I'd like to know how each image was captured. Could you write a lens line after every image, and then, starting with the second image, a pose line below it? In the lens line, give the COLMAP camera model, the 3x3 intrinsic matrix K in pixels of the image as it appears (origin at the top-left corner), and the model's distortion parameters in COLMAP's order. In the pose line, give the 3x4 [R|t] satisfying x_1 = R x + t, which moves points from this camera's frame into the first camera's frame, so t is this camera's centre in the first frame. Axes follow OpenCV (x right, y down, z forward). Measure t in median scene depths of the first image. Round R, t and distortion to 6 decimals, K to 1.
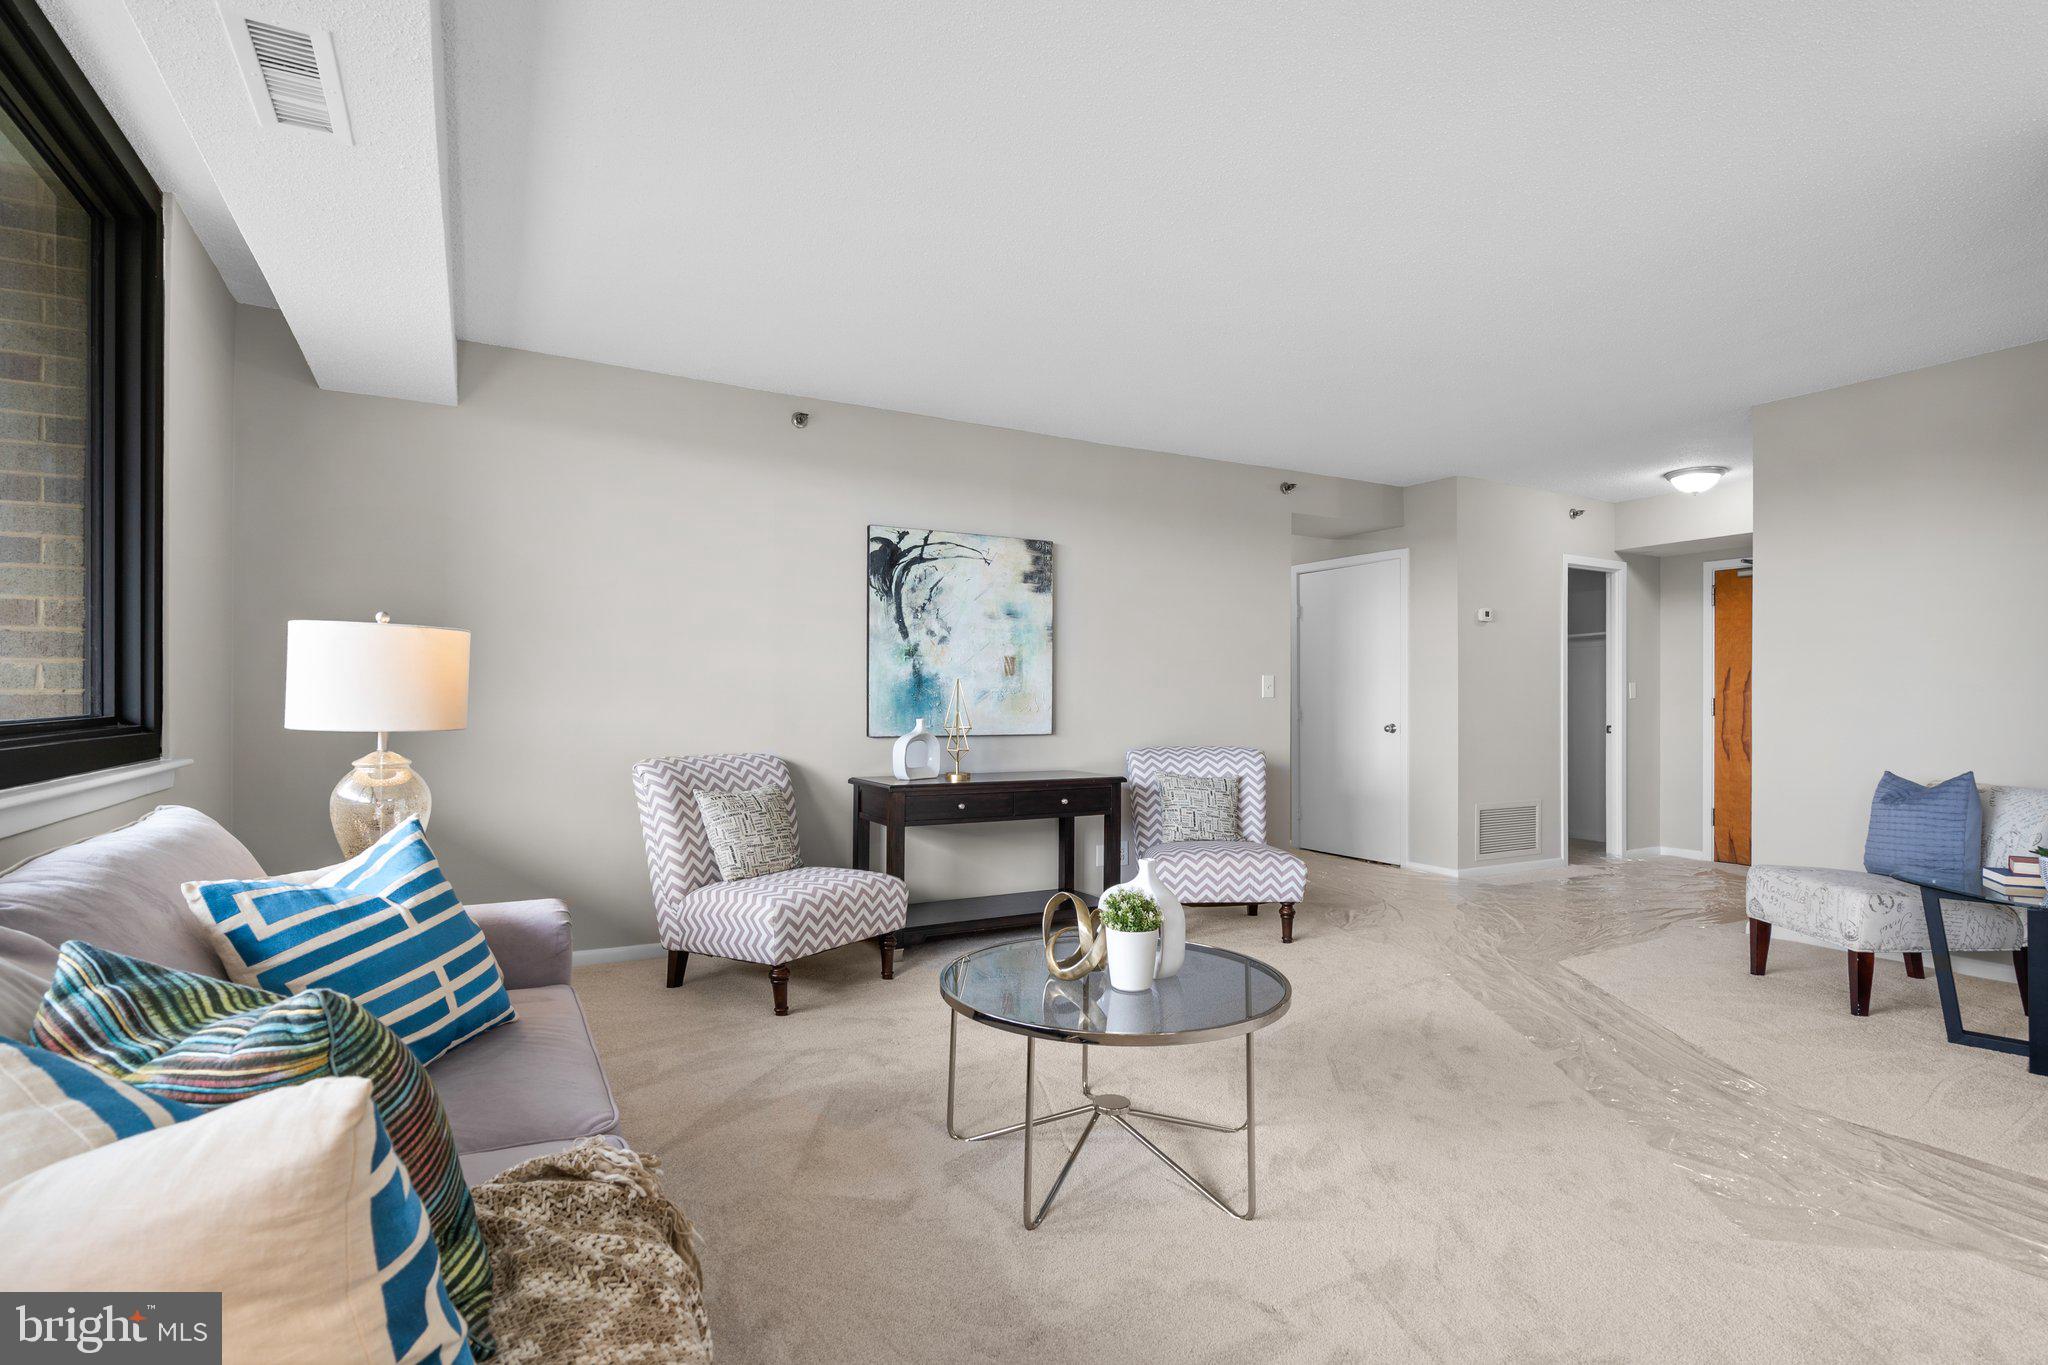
lens RADIAL K [[921.0, 0, 1020.6], [0, 921.0, 690.5], [0, 0, 1]] dist [-0.004591, 0.001956]
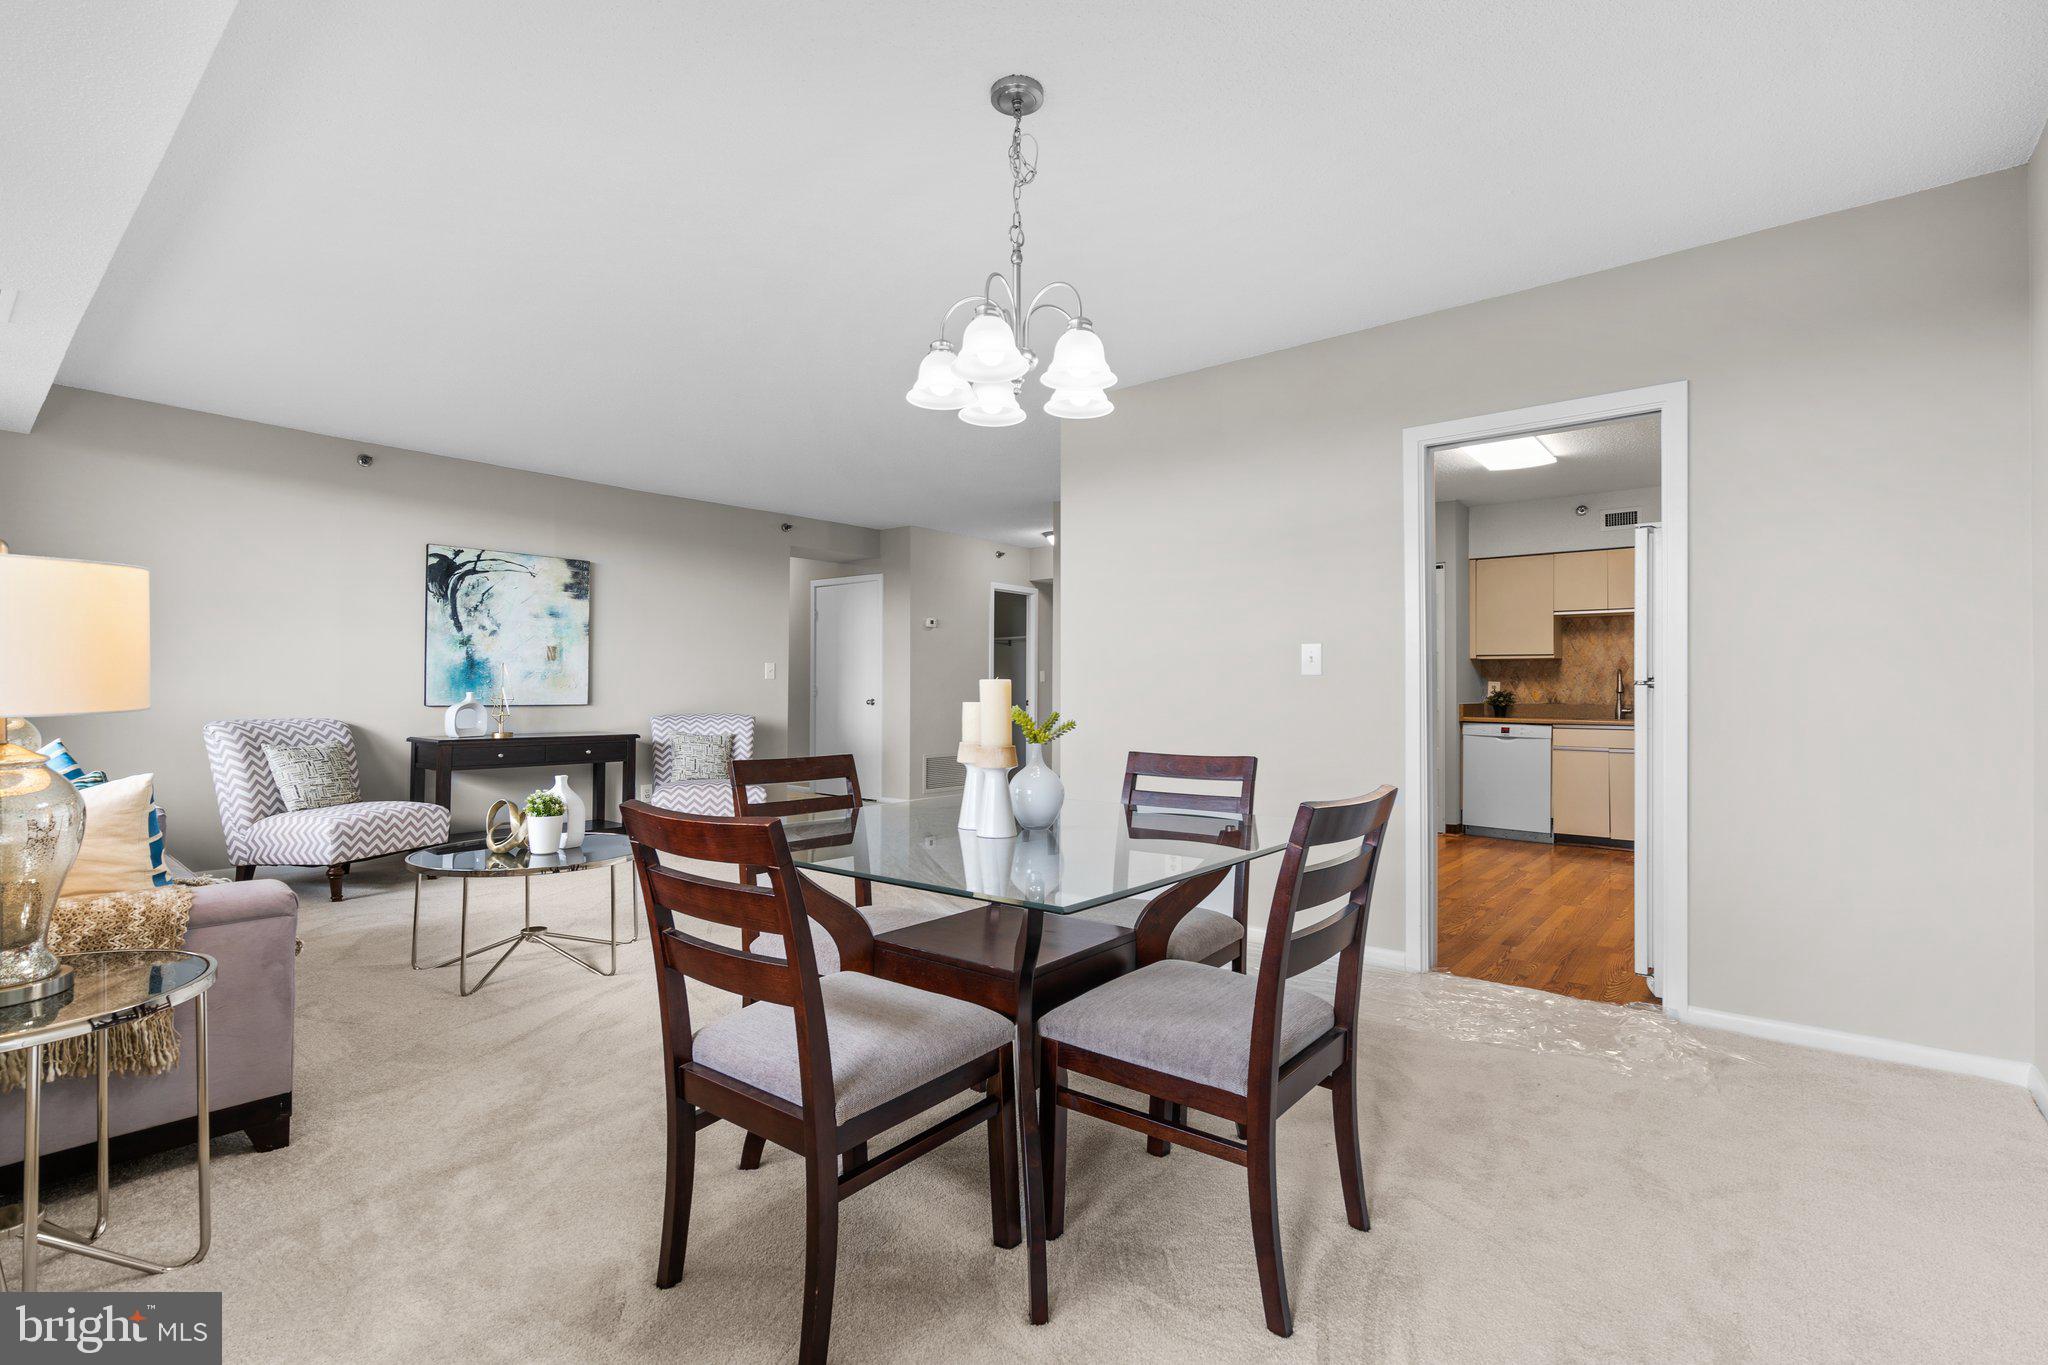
lens RADIAL K [[921.0, 0, 1025.8], [0, 921.0, 672.4], [0, 0, 1]] dist [-0.004591, 0.001956]
pose [[0.937663, 0.008759, 0.347436, 0.183153], [-0.006882, 0.999954, -0.006635, 0.005531], [-0.347478, 0.003830, 0.937680, -0.528812]]
